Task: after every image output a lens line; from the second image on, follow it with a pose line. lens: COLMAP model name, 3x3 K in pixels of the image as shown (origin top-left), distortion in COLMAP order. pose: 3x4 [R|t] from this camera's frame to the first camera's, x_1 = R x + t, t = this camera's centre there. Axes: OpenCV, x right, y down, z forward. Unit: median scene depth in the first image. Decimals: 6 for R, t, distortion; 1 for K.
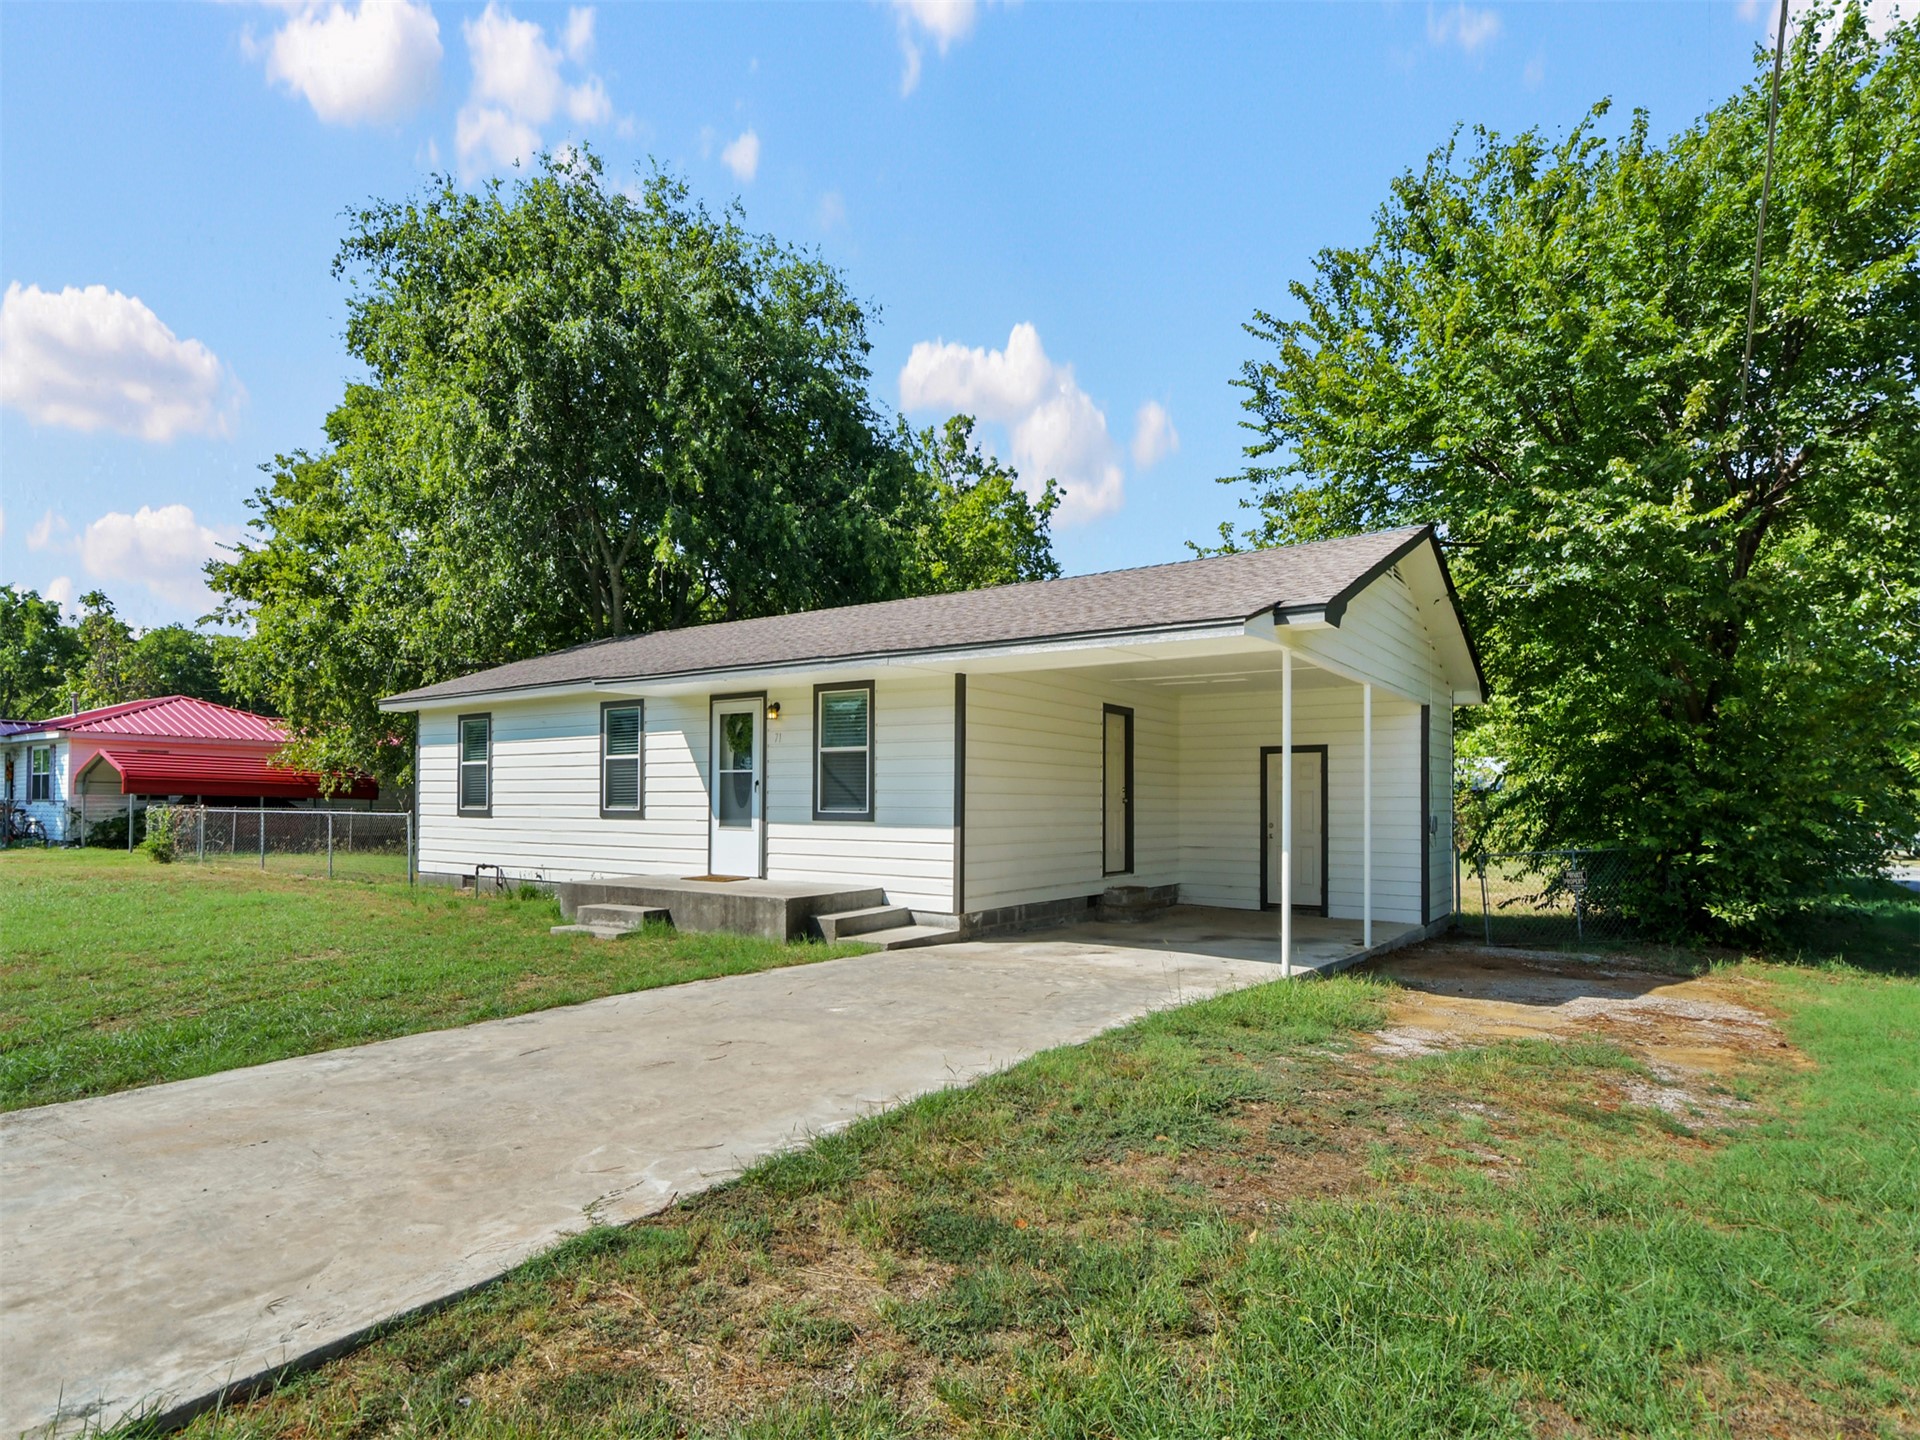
lens RADIAL K [[1011.1, 0, 963.8], [0, 1011.1, 796.4], [0, 0, 1]] dist [0.002983, 0.000224]
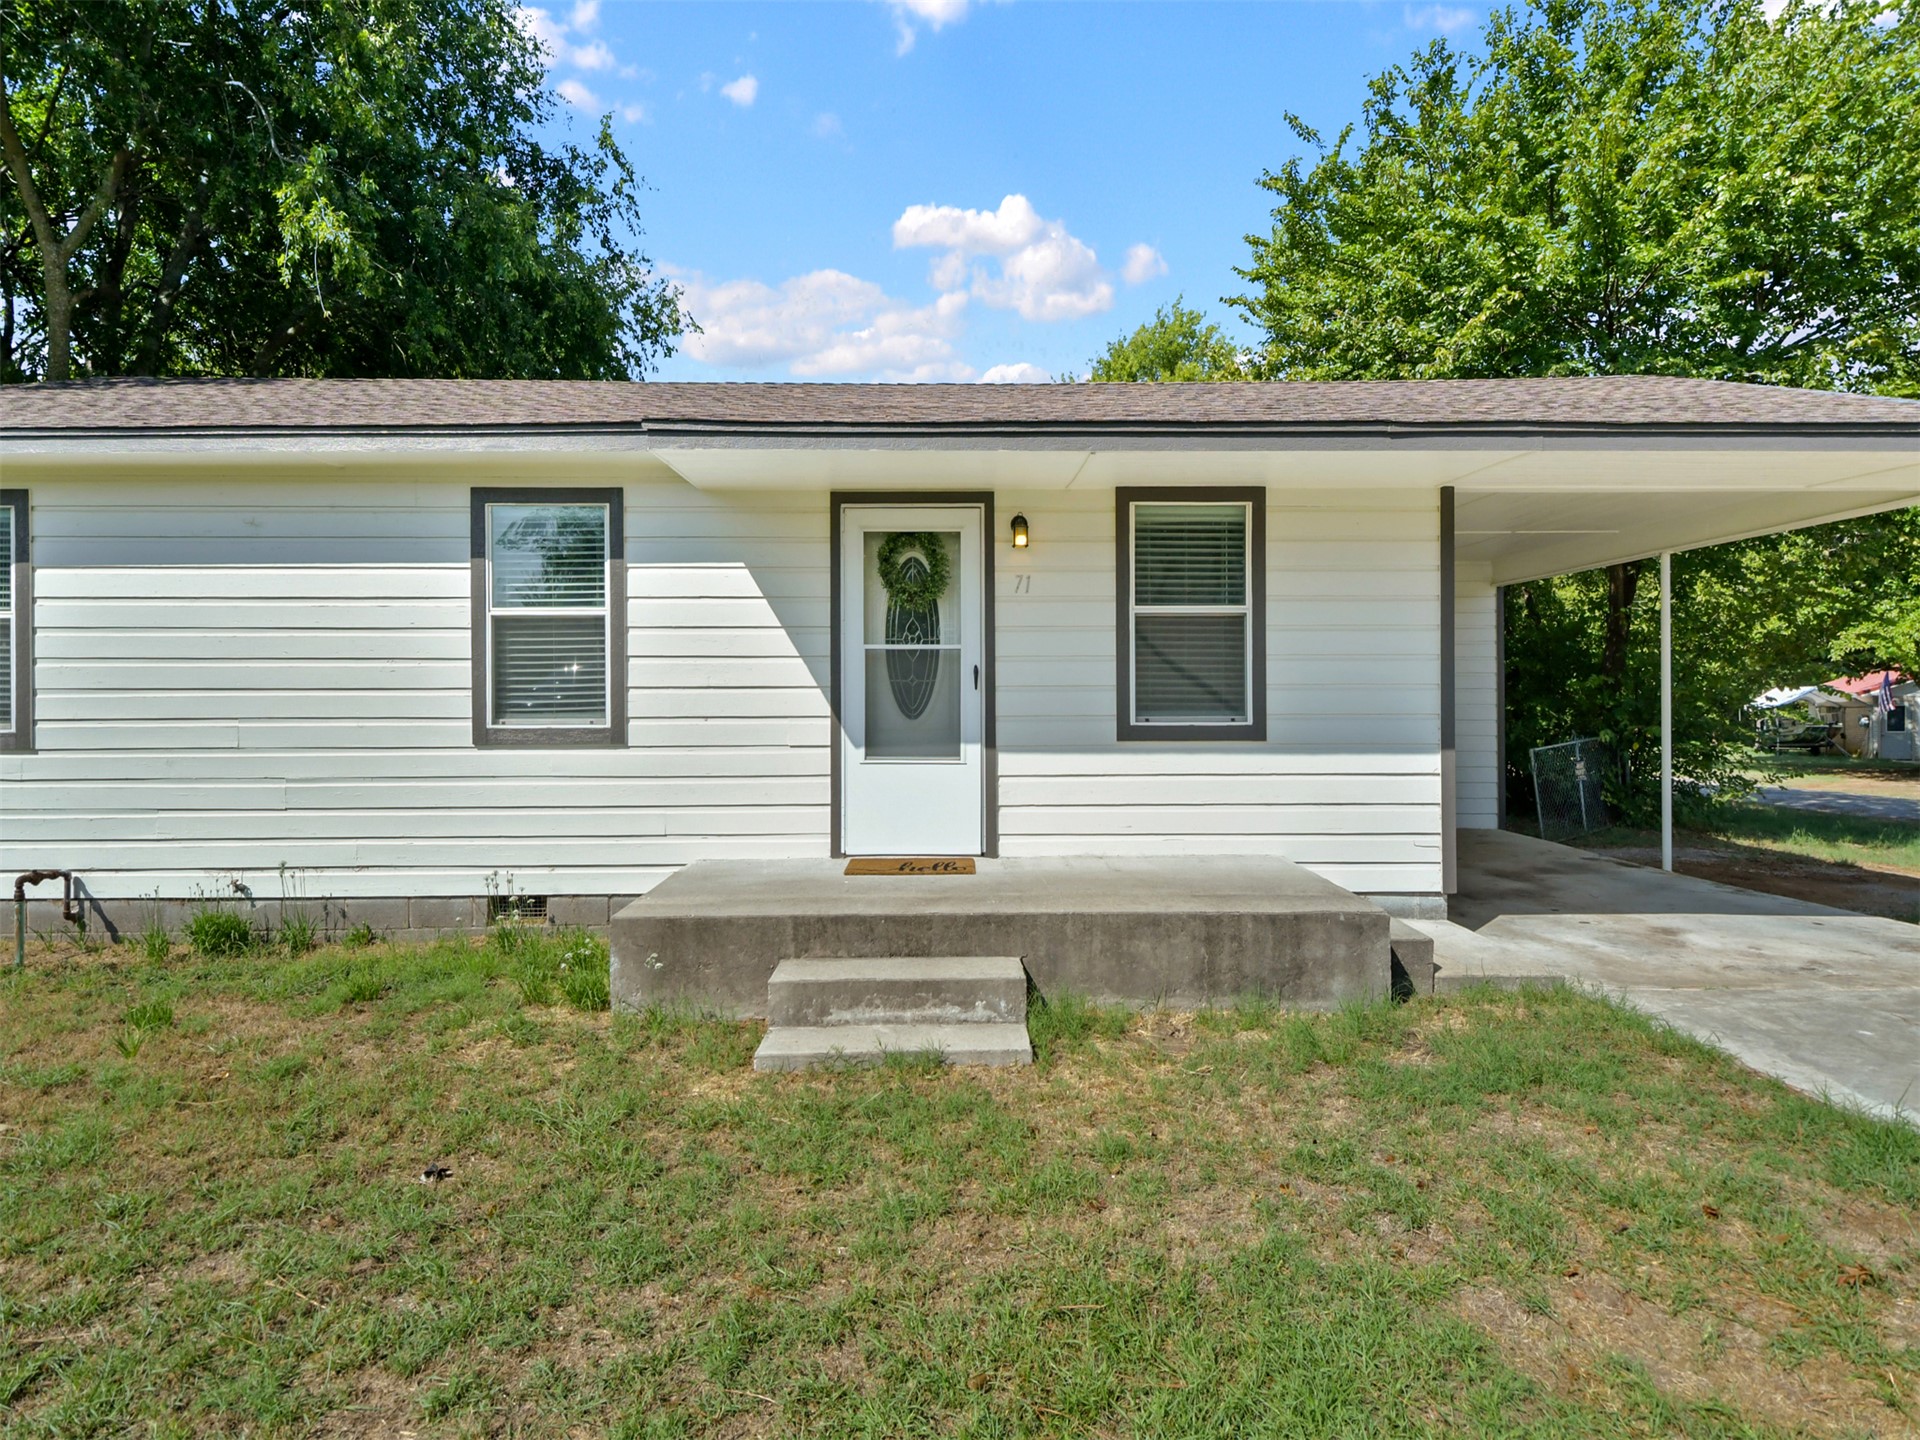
lens RADIAL K [[1008.3, 0, 961.9], [0, 1008.3, 684.1], [0, 0, 1]] dist [0.007146, -0.000164]
pose [[0.821210, -0.004498, 0.570608, -0.484269], [0.003146, 0.999989, 0.003355, -0.007613], [-0.570617, -0.000960, 0.821216, 0.564659]]
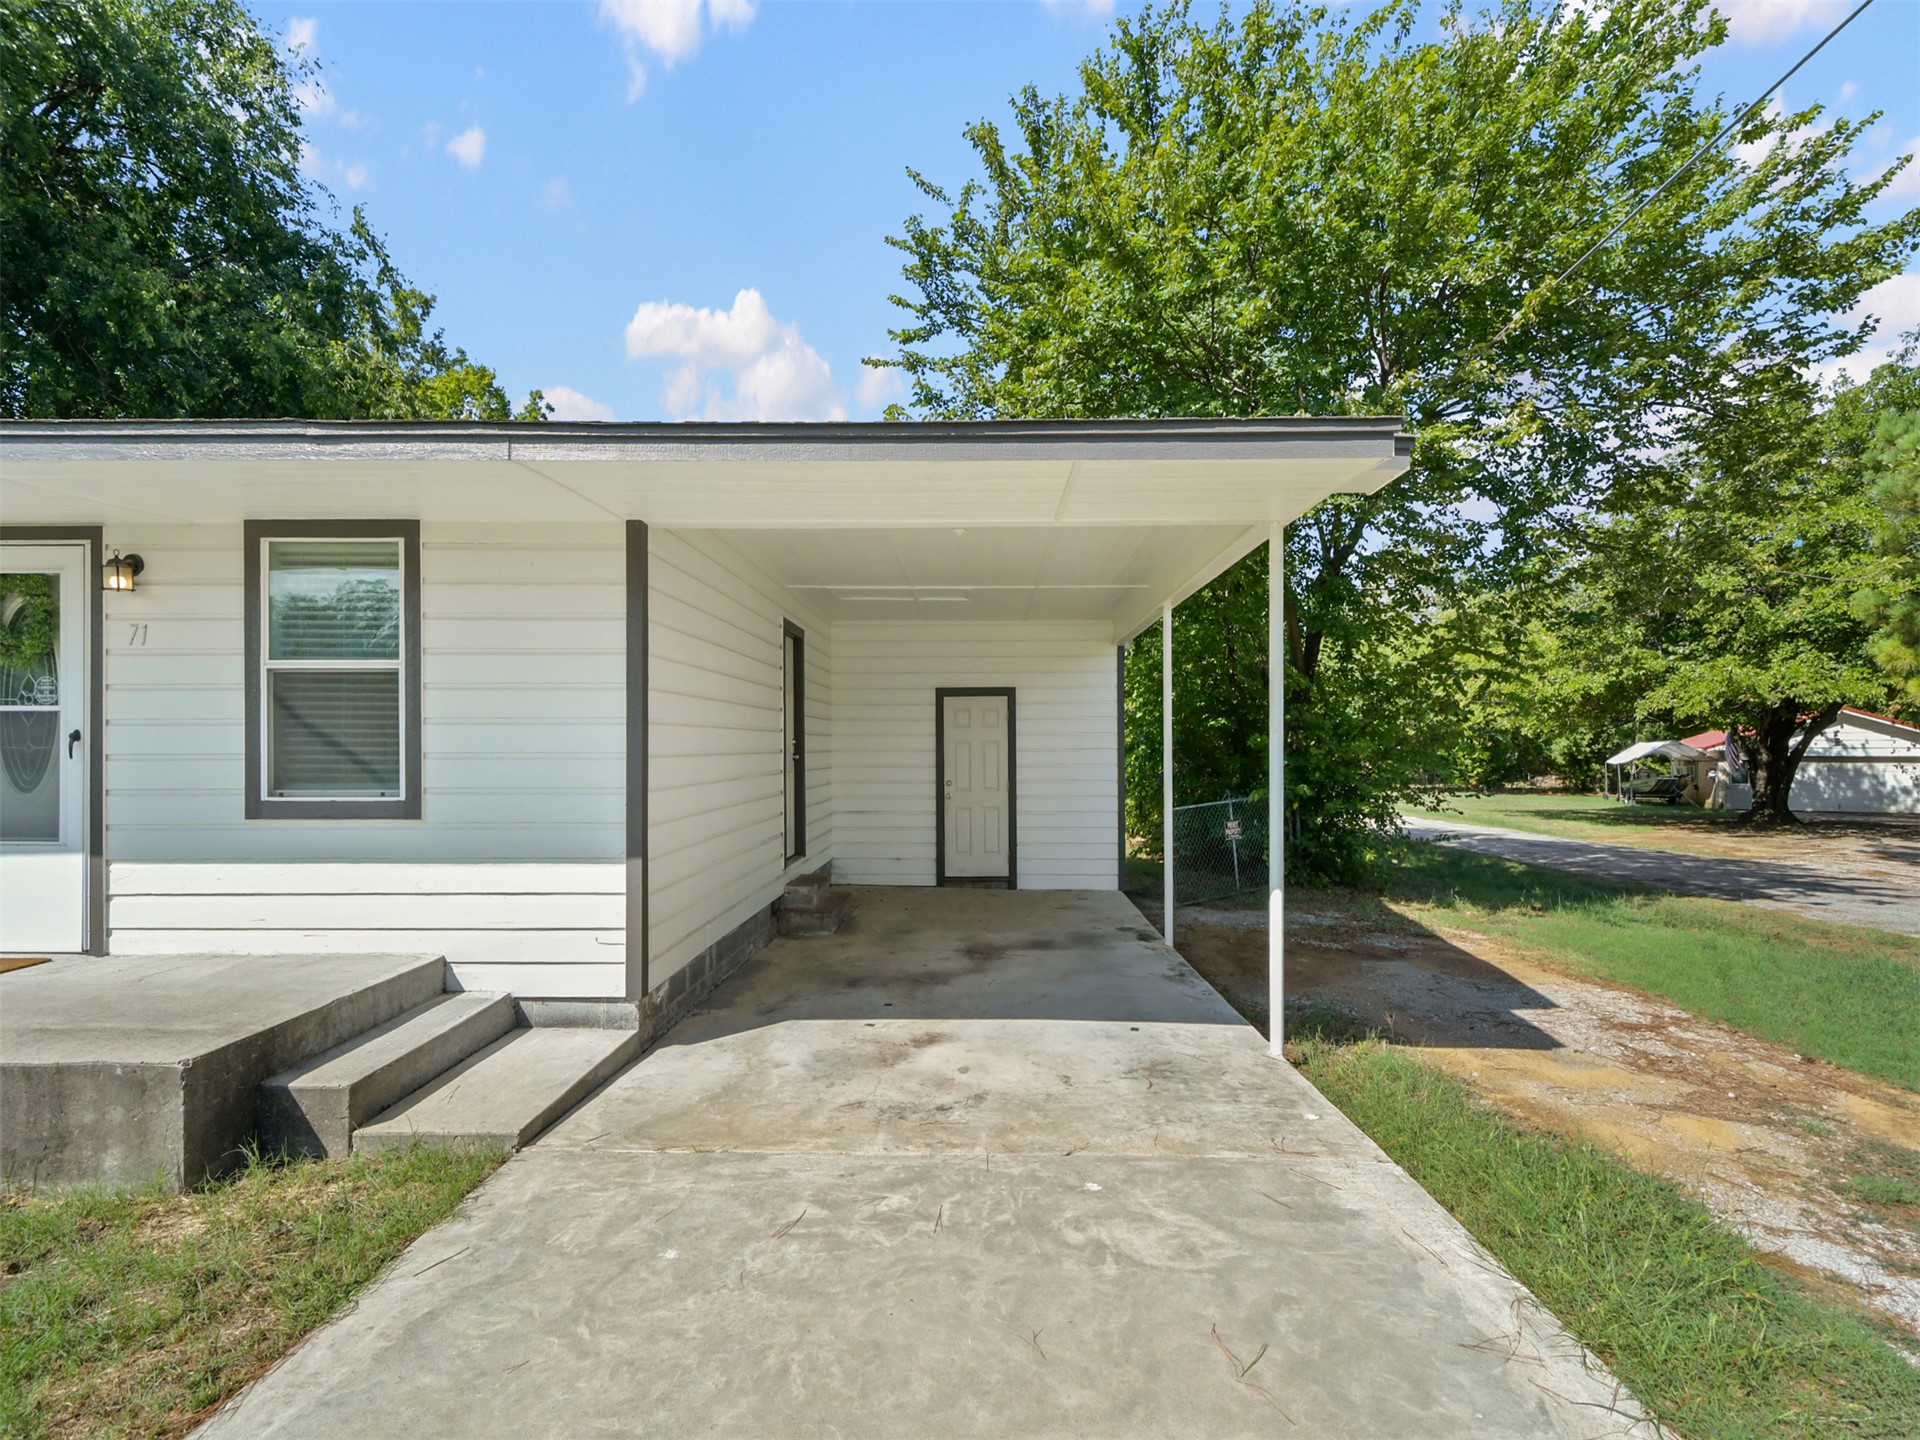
lens RADIAL K [[868.0, 0, 968.5], [0, 868.0, 741.9], [0, 0, 1]] dist [0.019075, -0.008845]
pose [[0.832274, -0.006361, 0.554328, -0.090136], [0.002420, 0.999966, 0.007842, -0.012289], [-0.554359, -0.005185, 0.832262, 0.456972]]
